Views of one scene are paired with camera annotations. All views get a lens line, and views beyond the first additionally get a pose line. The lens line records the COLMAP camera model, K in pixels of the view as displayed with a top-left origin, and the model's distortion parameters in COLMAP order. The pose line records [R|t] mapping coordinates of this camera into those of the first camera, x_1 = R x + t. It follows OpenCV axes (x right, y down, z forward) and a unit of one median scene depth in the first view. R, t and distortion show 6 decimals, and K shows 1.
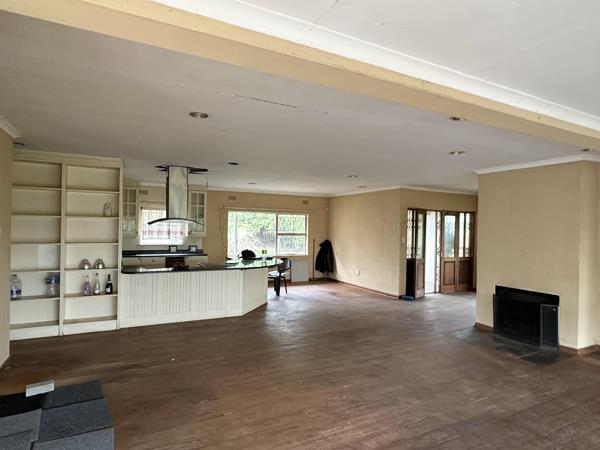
lens RADIAL K [[350.1, 0, 297.0], [0, 350.1, 227.7], [0, 0, 1]] dist [0.001374, 0.000156]
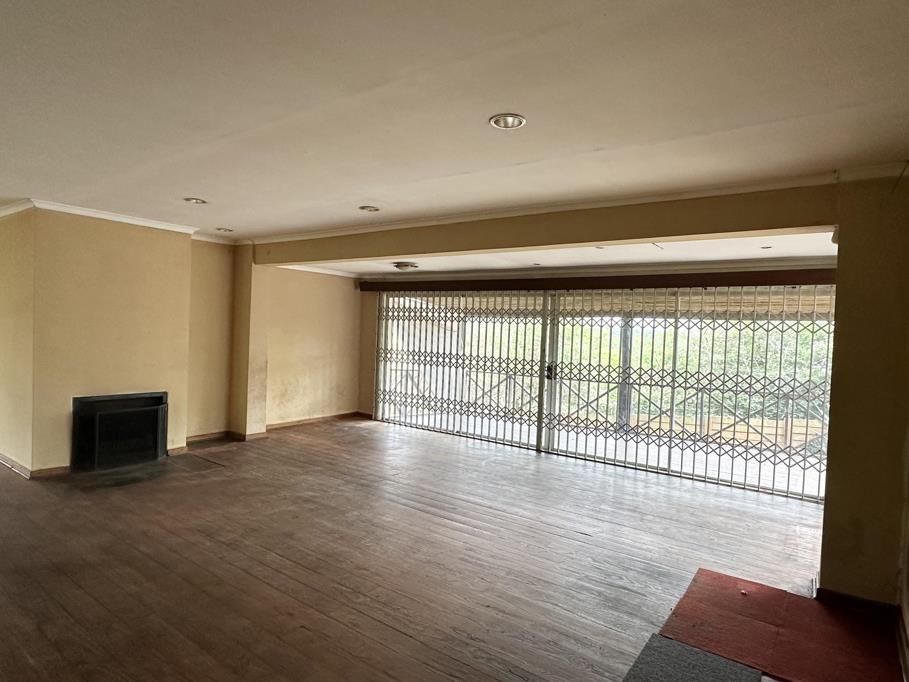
lens RADIAL K [[530.4, 0, 448.8], [0, 530.4, 341.1], [0, 0, 1]] dist [0.001374, 0.000156]
pose [[-0.453130, -0.053020, 0.889866, -0.771315], [-0.056634, 0.997925, 0.030620, -0.003832], [-0.889644, -0.036522, -0.455193, 1.126019]]
